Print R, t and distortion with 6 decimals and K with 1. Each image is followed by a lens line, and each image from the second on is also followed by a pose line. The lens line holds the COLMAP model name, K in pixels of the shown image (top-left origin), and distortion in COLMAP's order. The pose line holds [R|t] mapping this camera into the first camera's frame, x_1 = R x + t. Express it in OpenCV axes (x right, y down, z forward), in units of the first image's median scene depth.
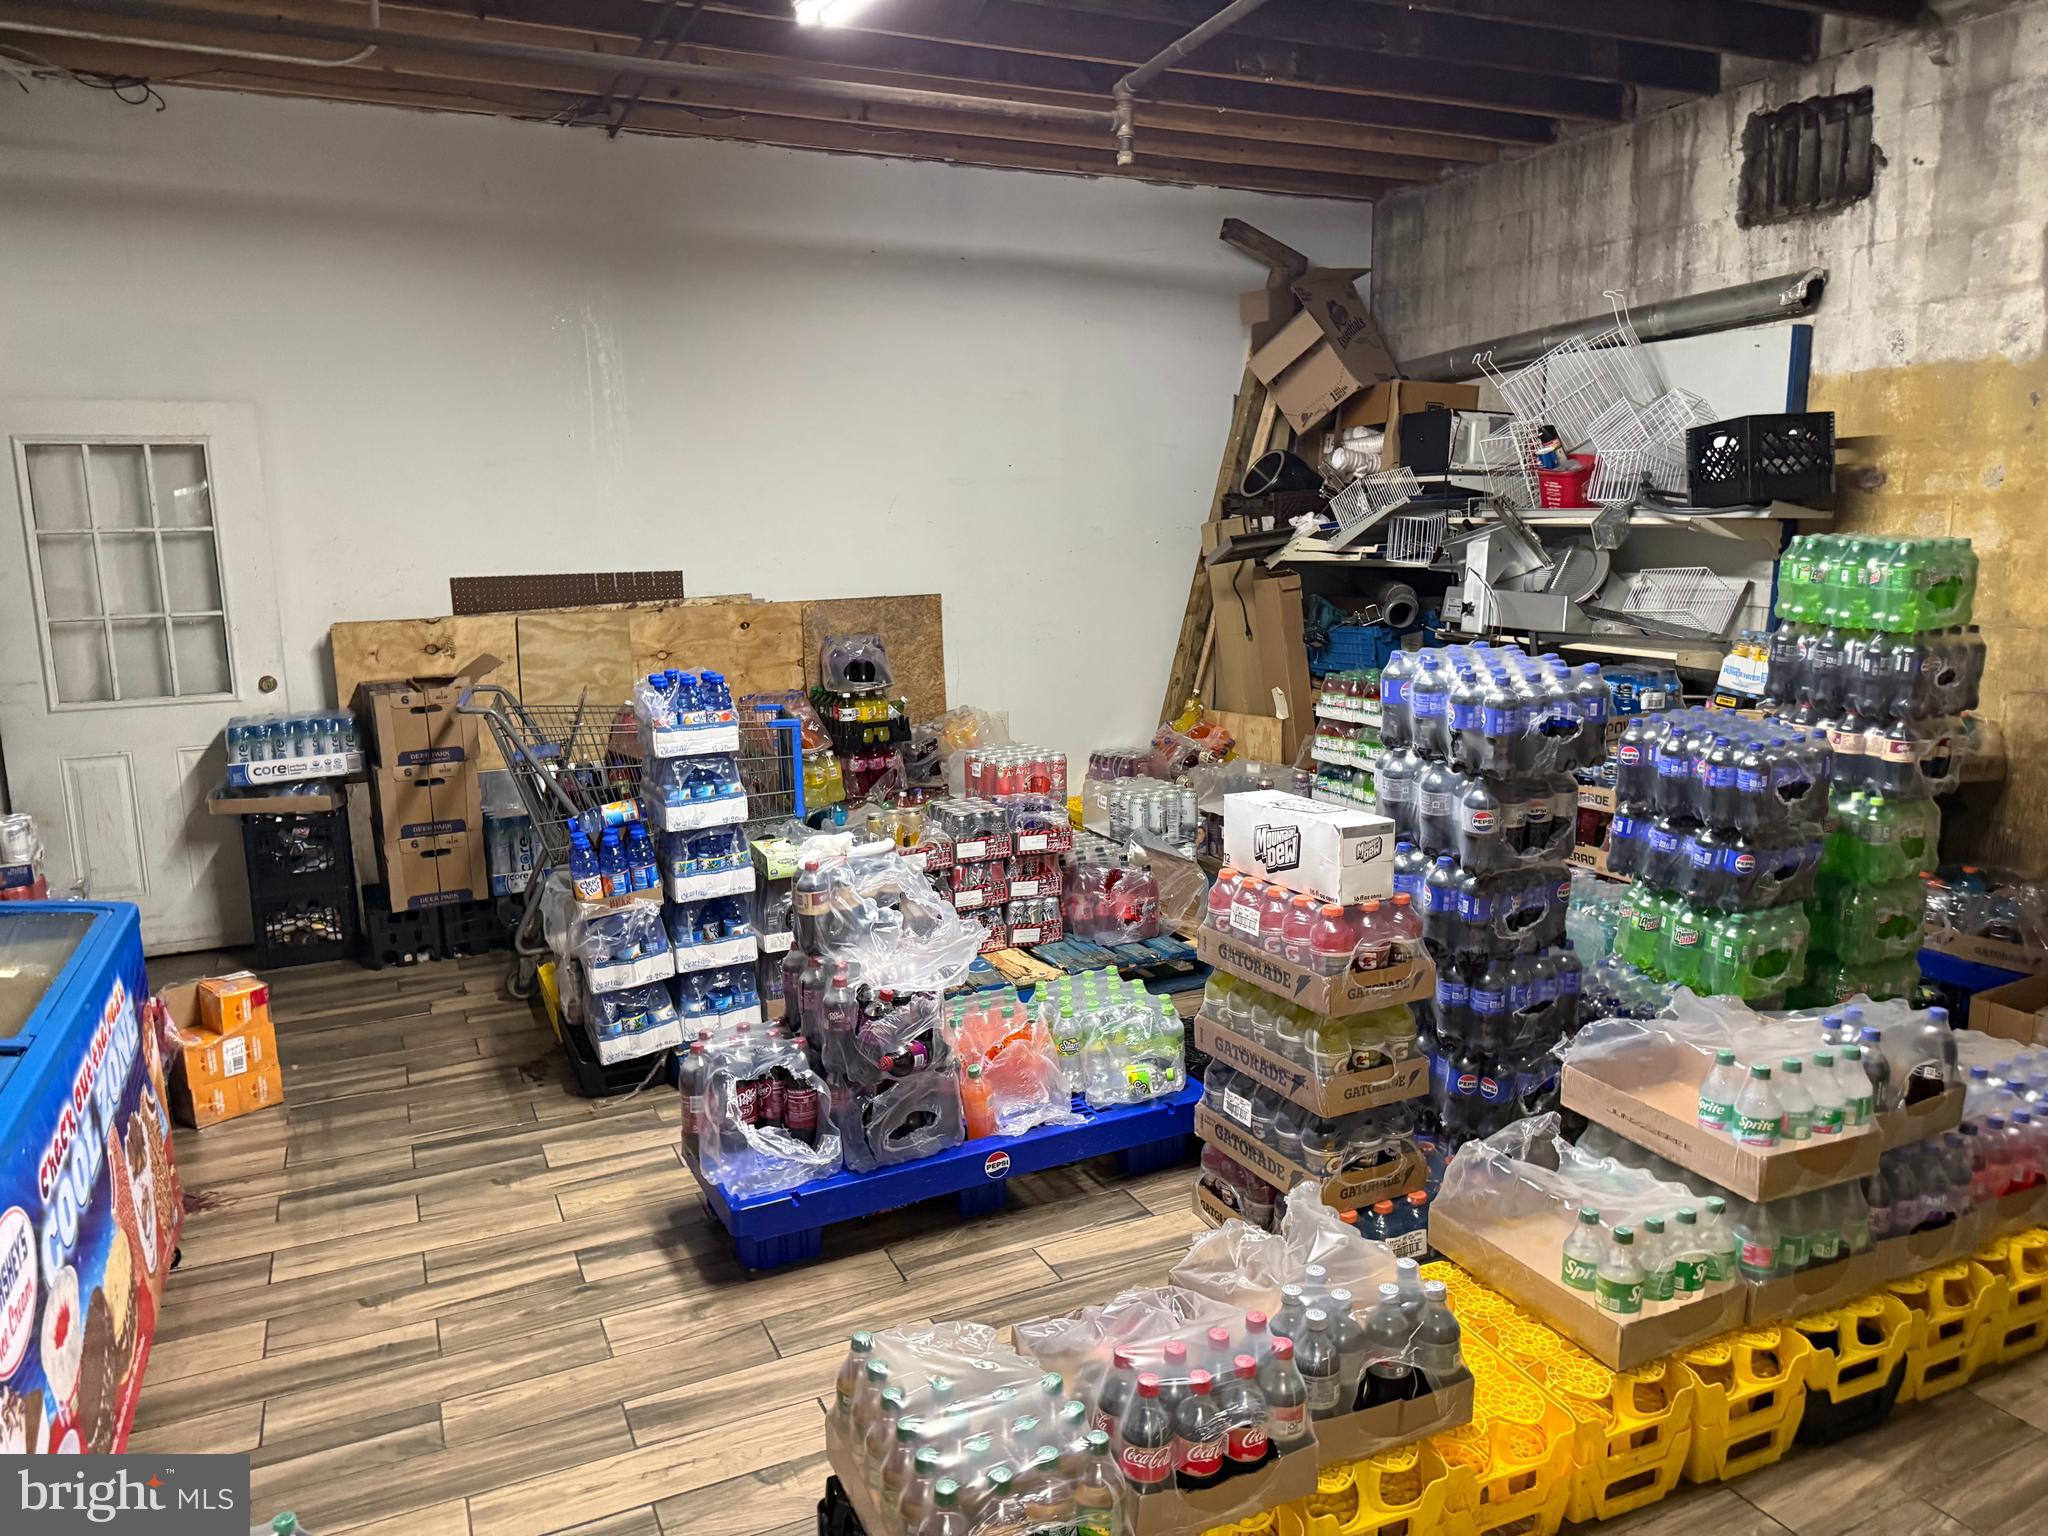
lens RADIAL K [[1463.6, 0, 1013.3], [0, 1463.6, 762.3], [0, 0, 1]] dist [0.003016, -0.003707]
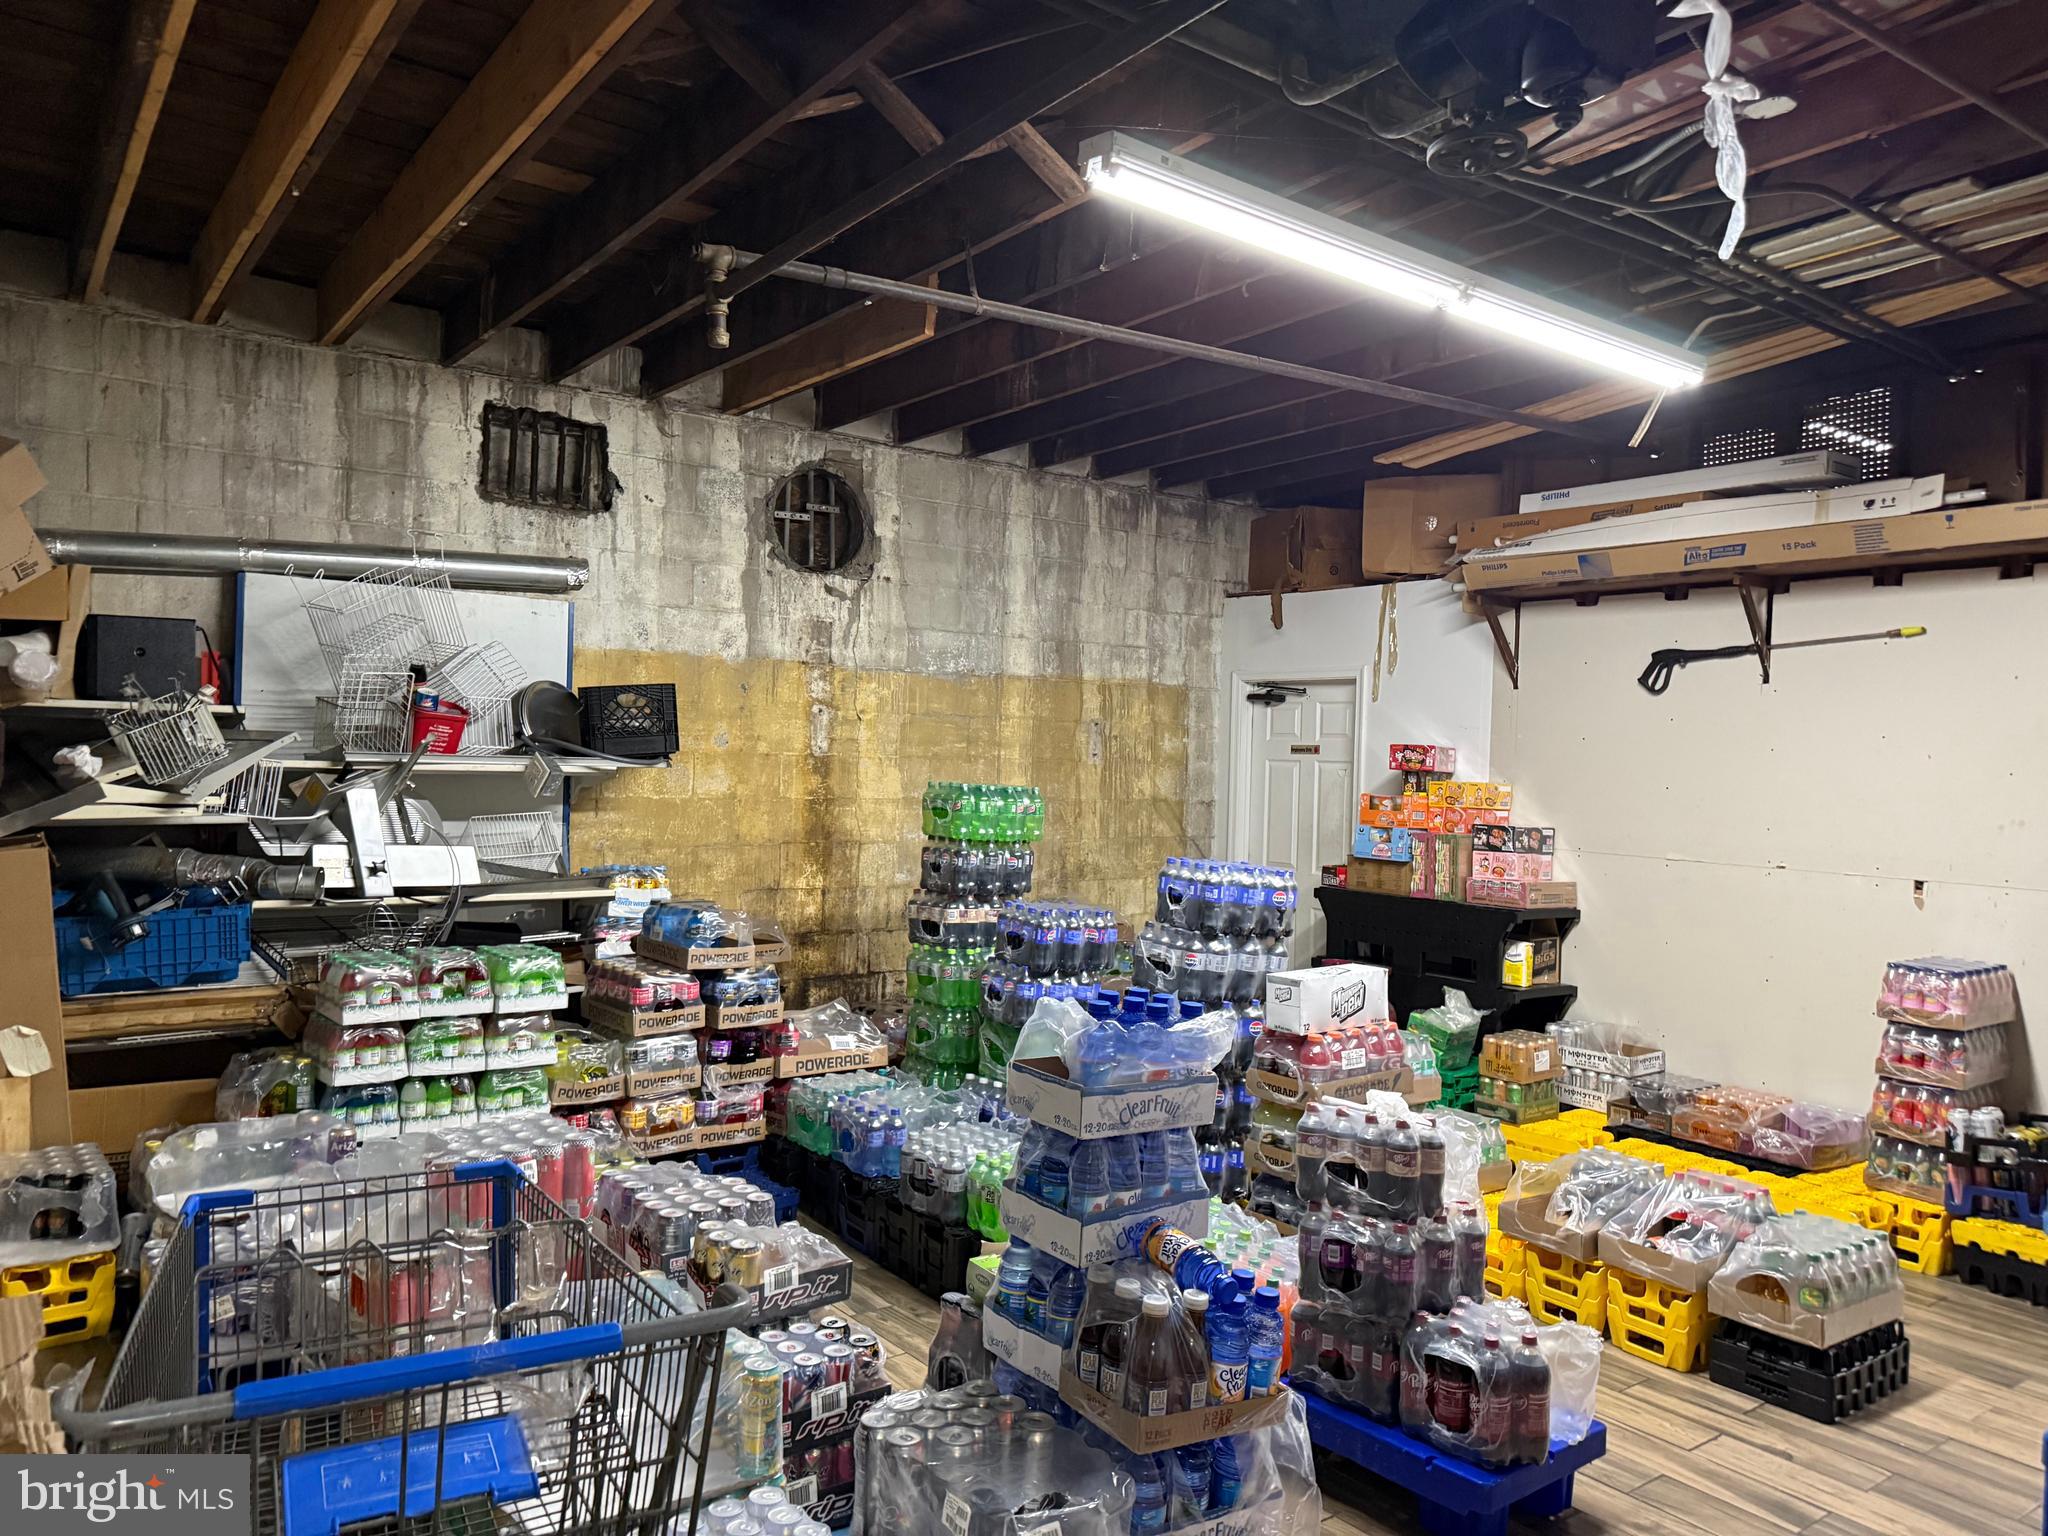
lens RADIAL K [[1463.6, 0, 1013.3], [0, 1463.6, 762.3], [0, 0, 1]] dist [0.003016, -0.003707]
pose [[-0.215360, 0.014281, 0.976430, -0.668094], [0.149188, 0.988637, 0.018445, -0.143969], [-0.965072, 0.149644, -0.215043, 0.934327]]
